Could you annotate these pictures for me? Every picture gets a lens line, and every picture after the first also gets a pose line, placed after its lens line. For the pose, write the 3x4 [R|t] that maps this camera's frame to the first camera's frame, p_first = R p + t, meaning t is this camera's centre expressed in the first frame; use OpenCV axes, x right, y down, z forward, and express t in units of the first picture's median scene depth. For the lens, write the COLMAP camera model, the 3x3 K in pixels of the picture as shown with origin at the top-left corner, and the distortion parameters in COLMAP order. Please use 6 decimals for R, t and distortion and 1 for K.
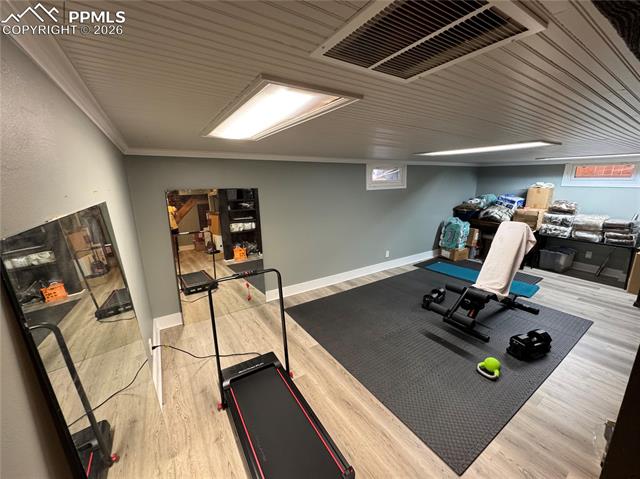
lens RADIAL K [[256.9, 0, 319.7], [0, 256.9, 239.8], [0, 0, 1]] dist [-0.001119, 0.000510]
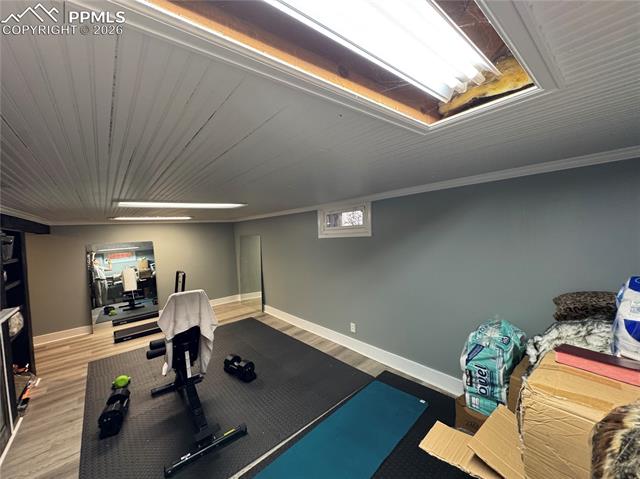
lens RADIAL K [[256.9, 0, 318.5], [0, 256.9, 238.4], [0, 0, 1]] dist [-0.001119, 0.000510]
pose [[0.126635, 0.036666, -0.991272, 1.007115], [-0.161890, 0.986682, 0.015815, -0.194731], [0.978650, 0.158474, 0.130884, 0.831579]]
